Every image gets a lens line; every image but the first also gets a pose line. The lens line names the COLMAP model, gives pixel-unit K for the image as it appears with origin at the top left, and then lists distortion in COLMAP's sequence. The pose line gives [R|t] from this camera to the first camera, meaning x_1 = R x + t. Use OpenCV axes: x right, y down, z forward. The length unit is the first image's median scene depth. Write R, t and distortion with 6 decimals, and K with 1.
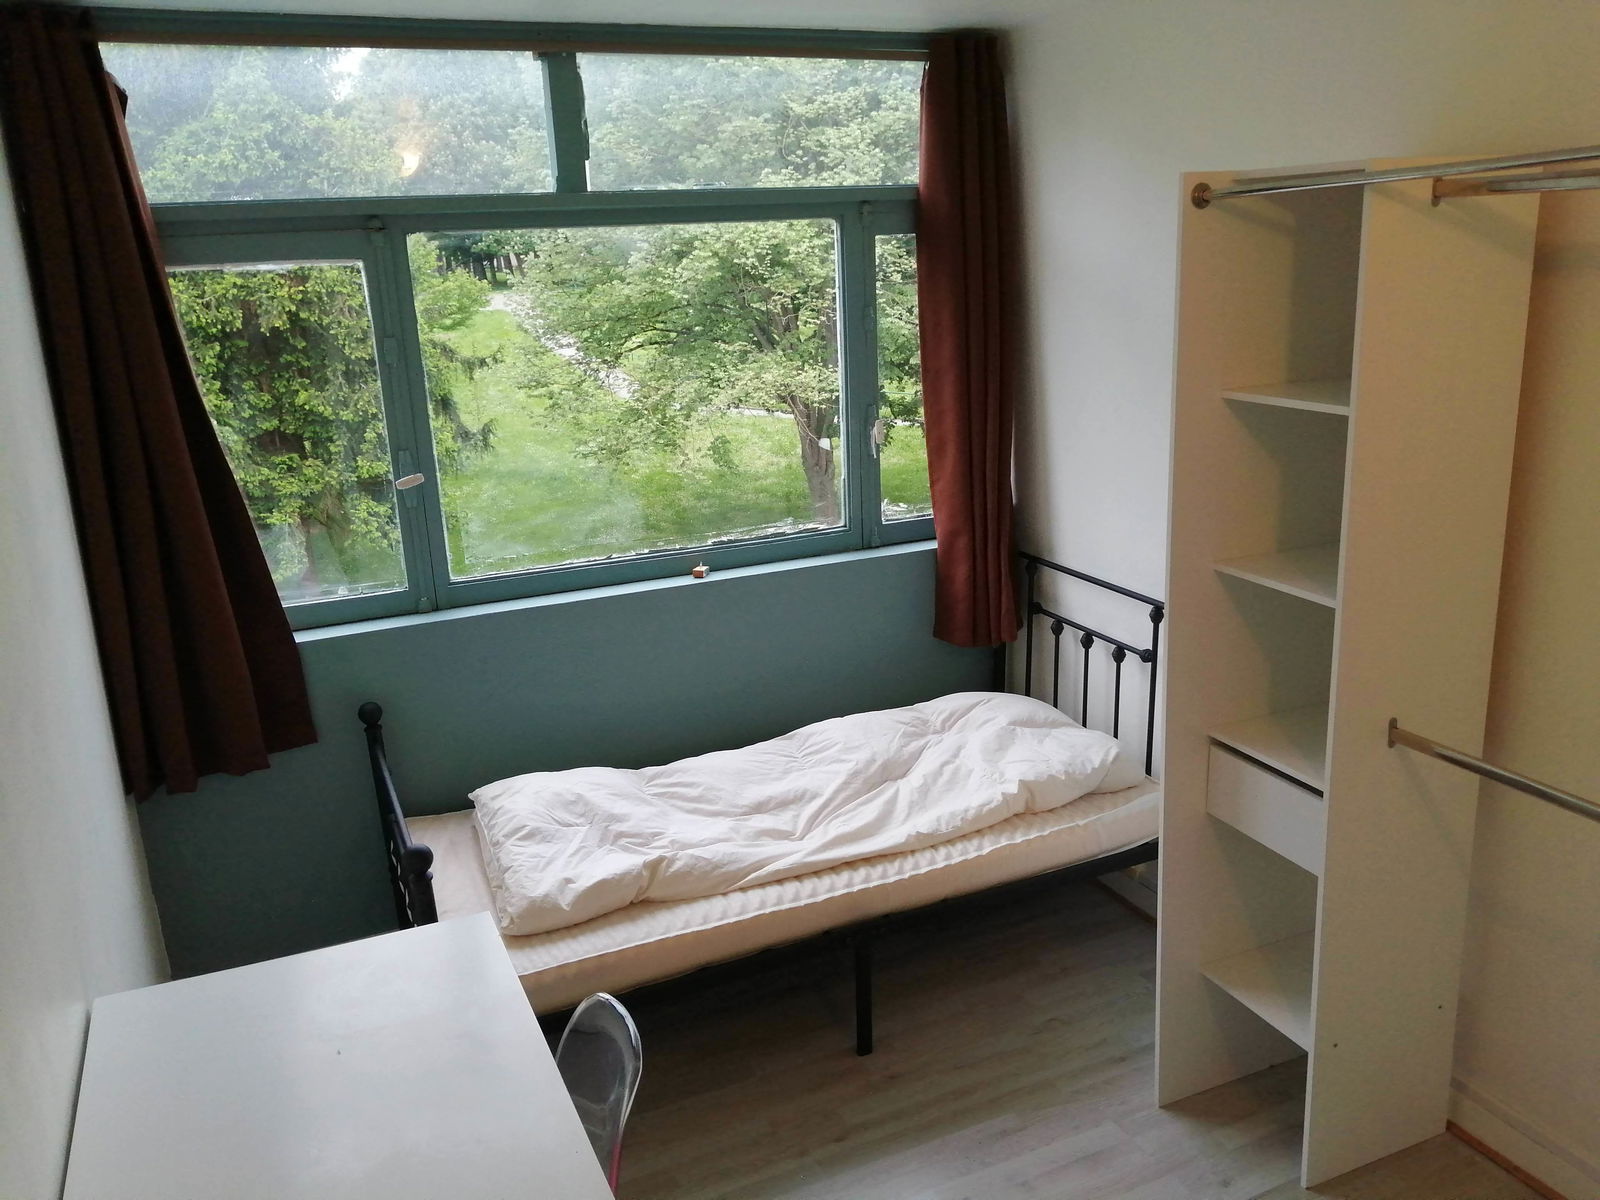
lens RADIAL K [[1272.3, 0, 800.0], [0, 1272.3, 600.0], [0, 0, 1]] dist [0.098315, -0.202241]
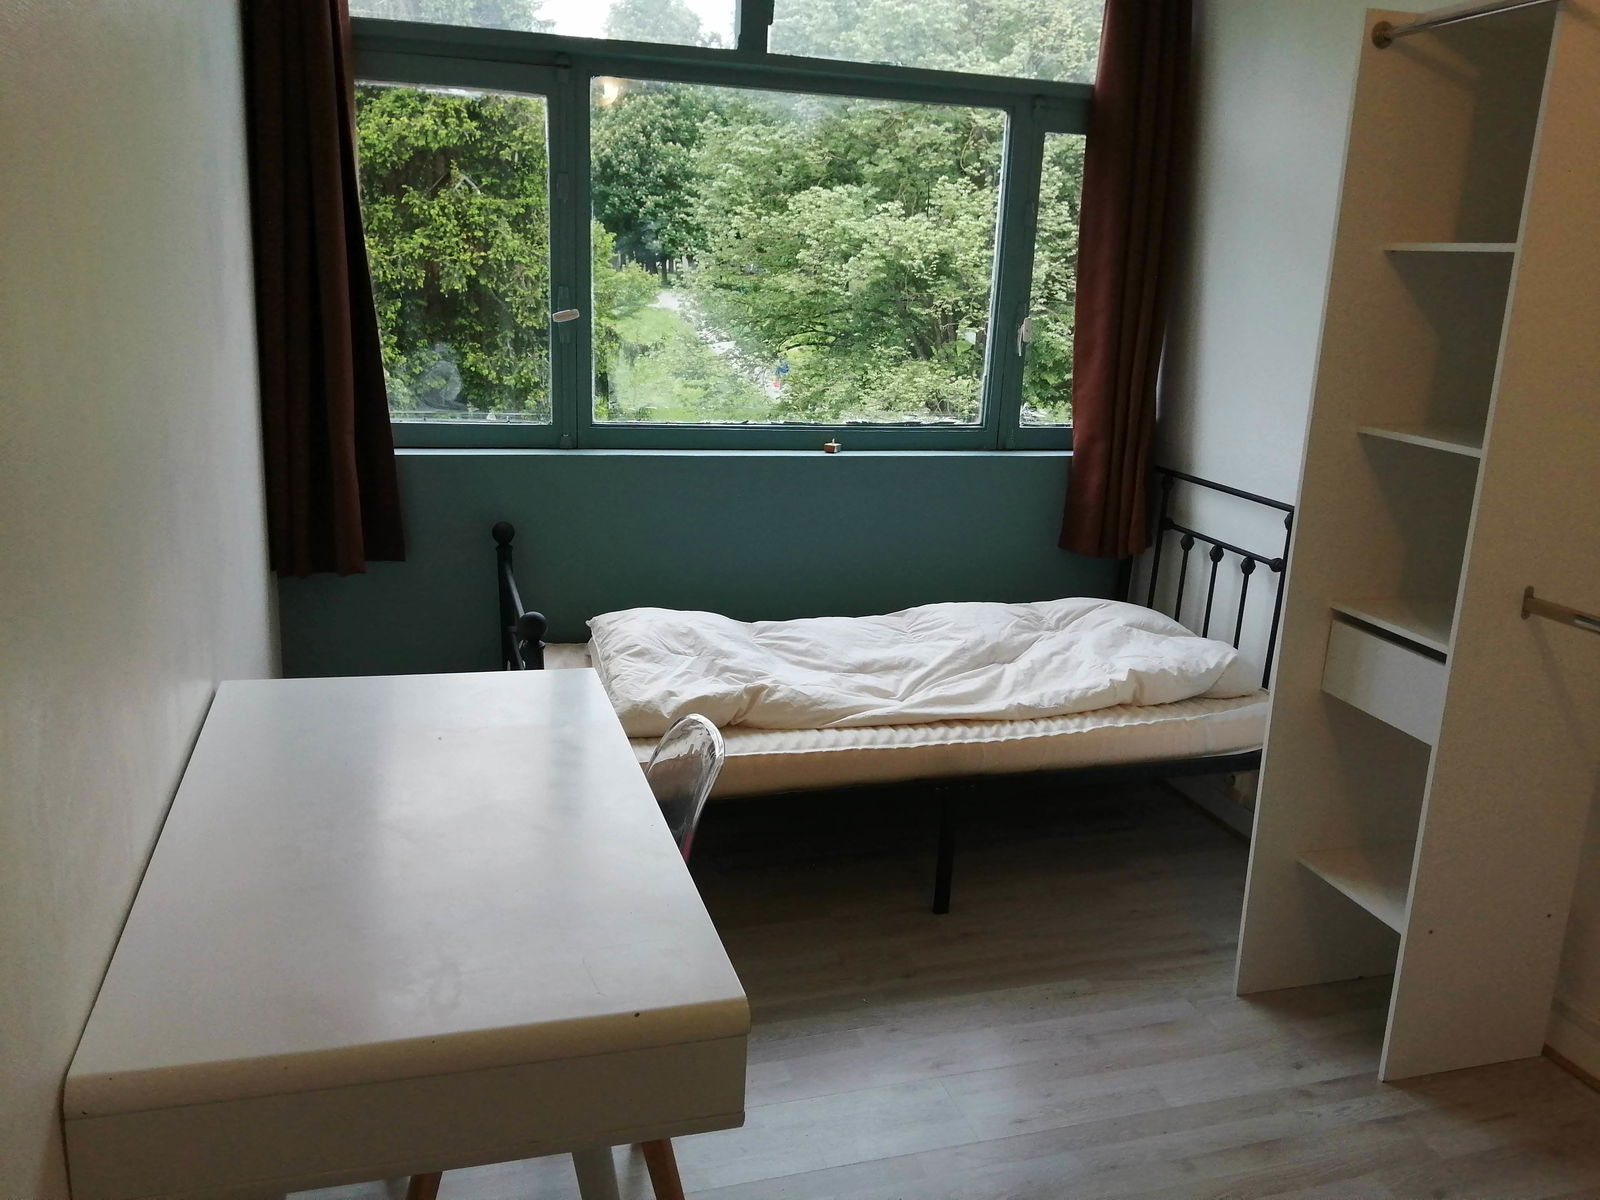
lens RADIAL K [[1272.3, 0, 800.0], [0, 1272.3, 600.0], [0, 0, 1]] dist [0.098315, -0.202241]
pose [[0.988405, 0.113884, -0.100428, 0.012058], [-0.115508, 0.993251, -0.010488, 0.112461], [0.098556, 0.021966, 0.994889, -0.007330]]
